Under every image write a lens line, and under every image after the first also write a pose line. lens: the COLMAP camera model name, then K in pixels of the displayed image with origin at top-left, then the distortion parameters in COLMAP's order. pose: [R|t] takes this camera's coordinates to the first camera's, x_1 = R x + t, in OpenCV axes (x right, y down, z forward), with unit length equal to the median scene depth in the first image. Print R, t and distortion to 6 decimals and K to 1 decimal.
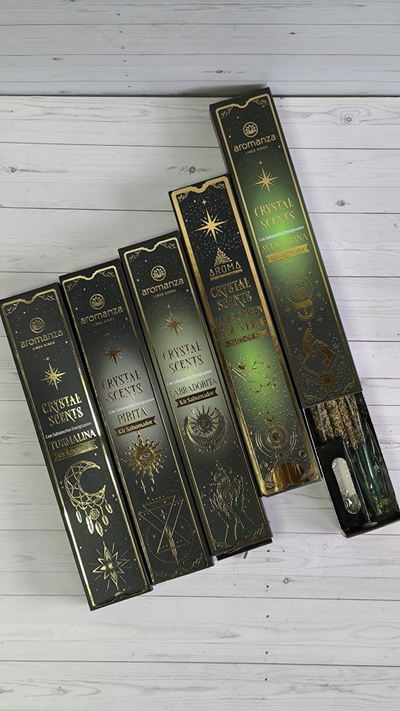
lens RADIAL K [[813.4, 0, 200.0], [0, 813.4, 355.5], [0, 0, 1]] dist [0.001977, -0.003891]
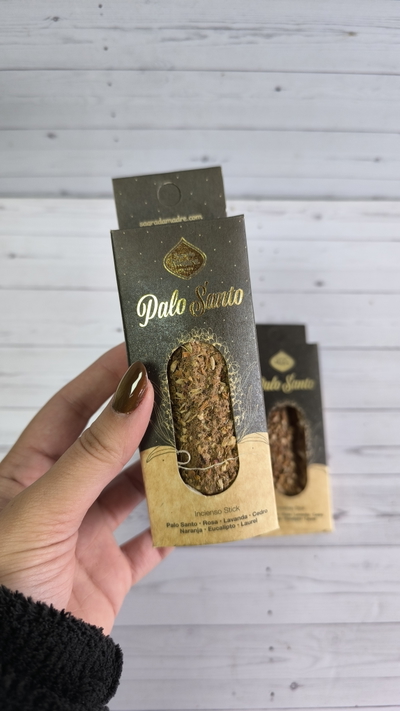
lens RADIAL K [[492.4, 0, 200.0], [0, 492.4, 355.5], [0, 0, 1]] dist [-0.029186, -0.007467]
pose [[0.999256, -0.007232, 0.037894, -0.008790], [0.017012, 0.964217, -0.264569, 0.075502], [-0.034625, 0.265017, 0.963622, 0.422123]]
